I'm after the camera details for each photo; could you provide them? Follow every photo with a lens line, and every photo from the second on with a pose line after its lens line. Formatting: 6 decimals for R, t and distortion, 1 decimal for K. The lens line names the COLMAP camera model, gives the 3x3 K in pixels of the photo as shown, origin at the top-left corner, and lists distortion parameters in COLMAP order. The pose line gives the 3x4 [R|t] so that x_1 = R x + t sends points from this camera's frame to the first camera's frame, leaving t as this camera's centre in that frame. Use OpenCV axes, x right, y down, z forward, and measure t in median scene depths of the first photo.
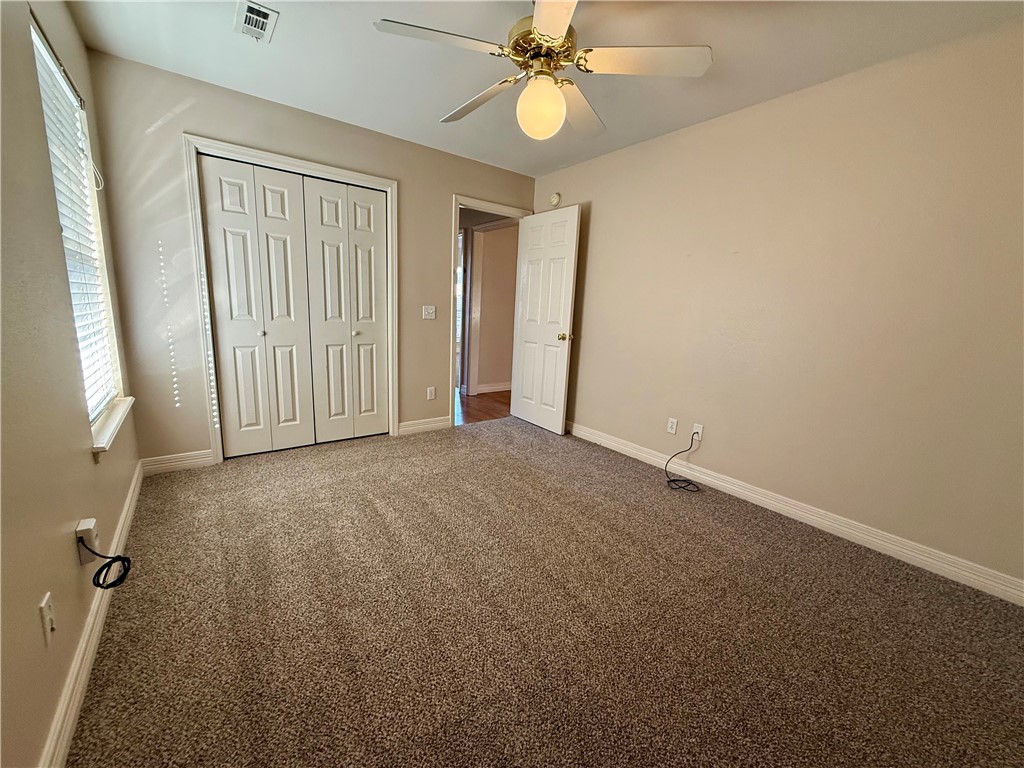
lens RADIAL K [[409.8, 0, 509.8], [0, 409.8, 383.0], [0, 0, 1]] dist [0.001607, -0.000307]
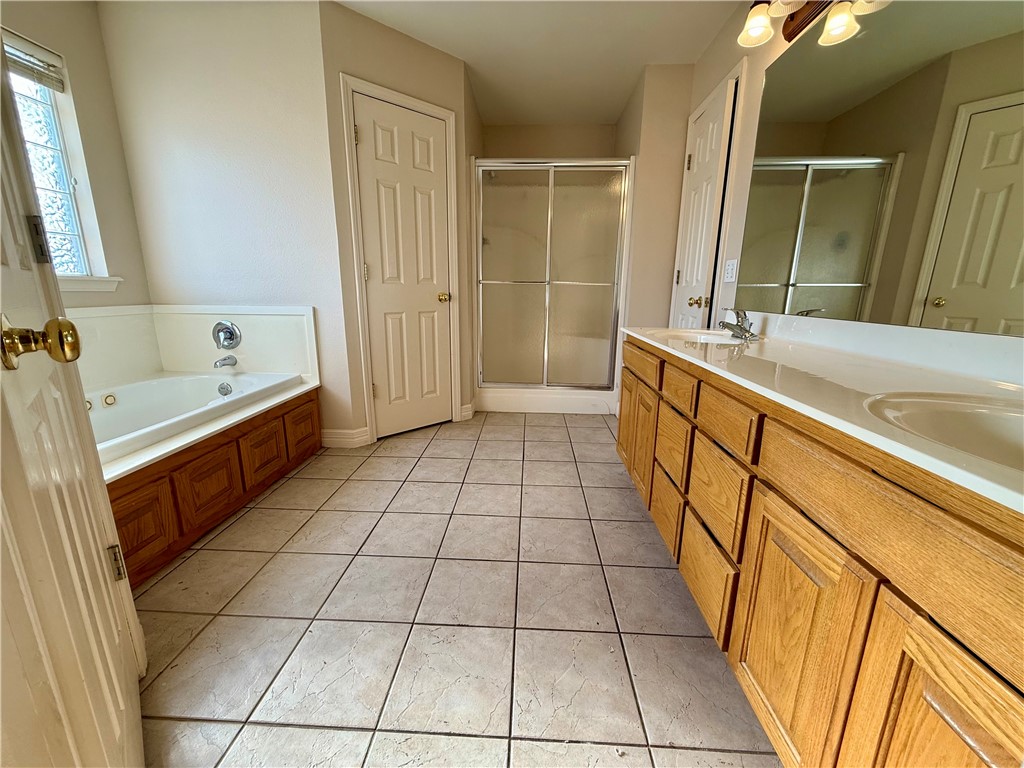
lens RADIAL K [[409.8, 0, 509.8], [0, 409.8, 383.0], [0, 0, 1]] dist [0.001607, -0.000307]
pose [[0.759865, 0.120683, -0.638780, 0.293205], [-0.065207, 0.991811, 0.109814, -0.053375], [0.646802, -0.041791, 0.761512, 0.471276]]
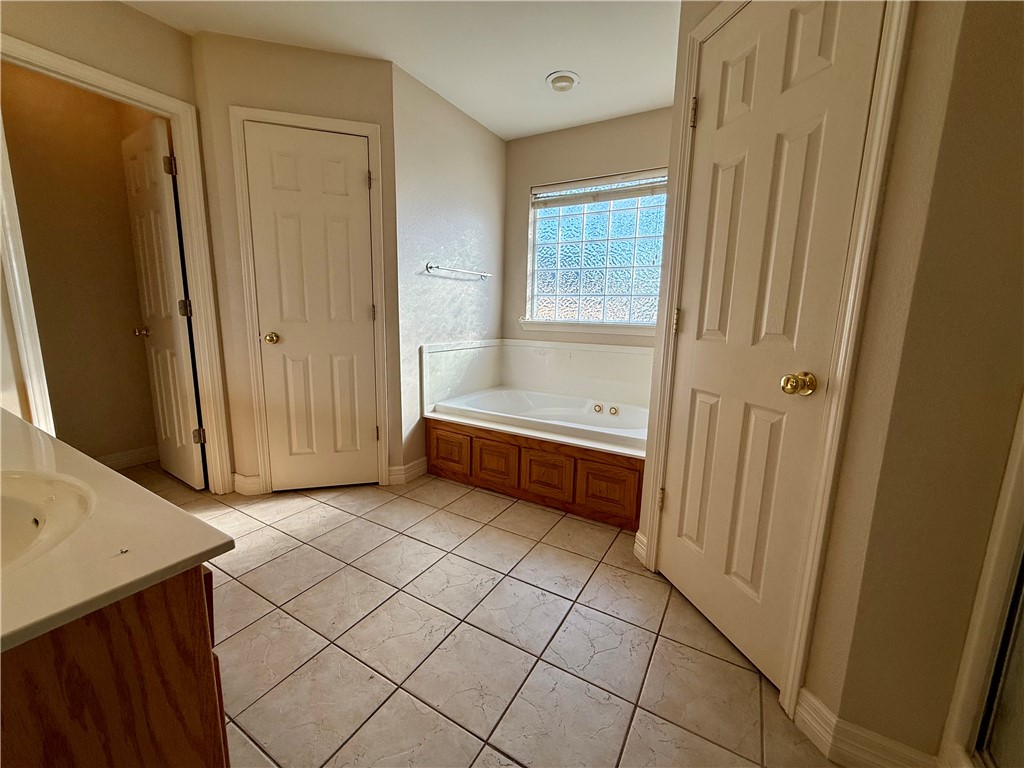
lens RADIAL K [[409.8, 0, 509.8], [0, 409.8, 383.0], [0, 0, 1]] dist [0.001607, -0.000307]
pose [[-0.925966, 0.011694, -0.377425, -0.033617], [-0.098481, 0.957450, 0.271275, -0.192920], [0.364538, 0.288361, -0.885415, 1.236184]]
